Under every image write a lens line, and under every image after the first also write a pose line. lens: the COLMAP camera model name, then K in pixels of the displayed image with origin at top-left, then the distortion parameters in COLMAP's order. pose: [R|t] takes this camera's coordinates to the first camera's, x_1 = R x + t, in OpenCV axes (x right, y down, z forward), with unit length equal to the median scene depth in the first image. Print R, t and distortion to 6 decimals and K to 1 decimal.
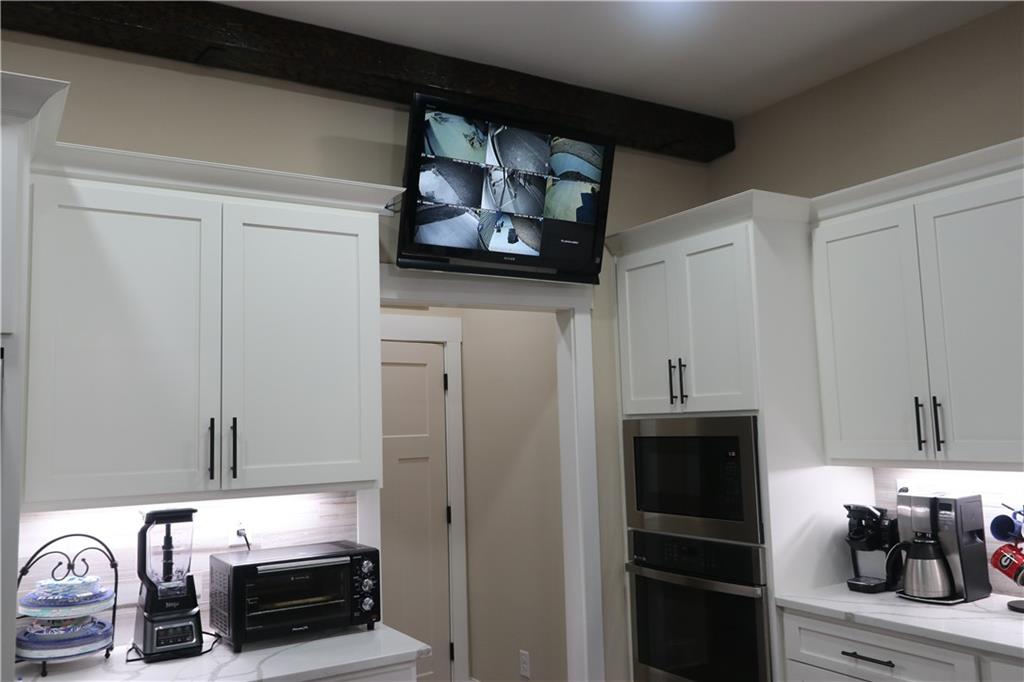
lens RADIAL K [[837.6, 0, 512.0], [0, 837.6, 341.0], [0, 0, 1]] dist [0.007144, 0.004668]
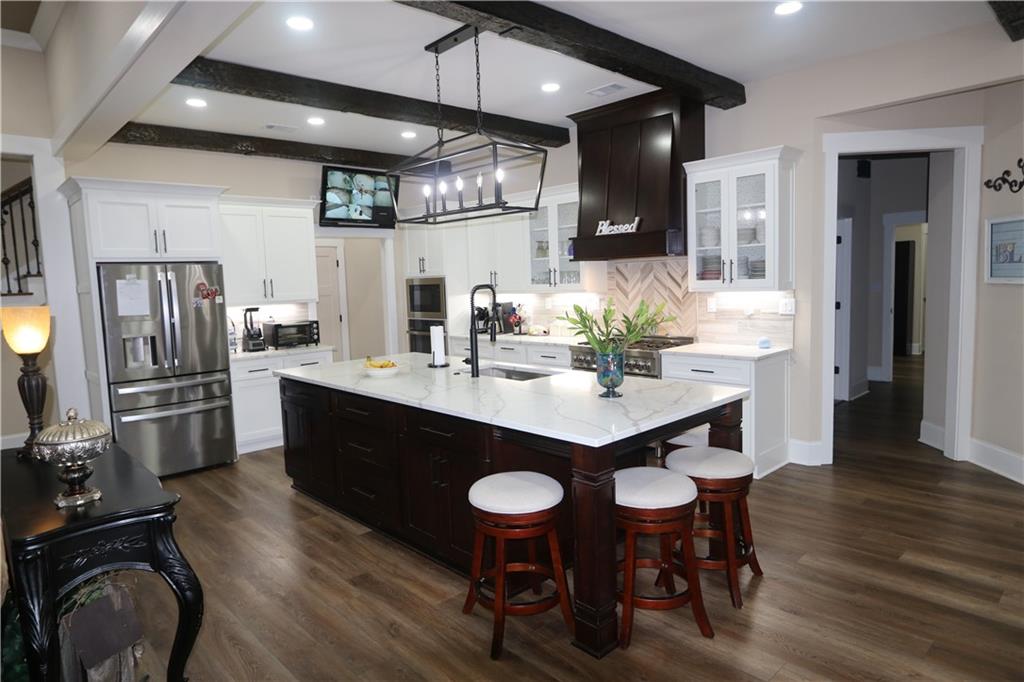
lens RADIAL K [[613.2, 0, 496.1], [0, 613.2, 334.4], [0, 0, 1]] dist [-0.003412, 0.002641]
pose [[0.984790, -0.019034, 0.172705, 0.087027], [-0.013905, 0.982160, 0.187533, -0.123736], [-0.173194, -0.187082, 0.966956, -1.185022]]
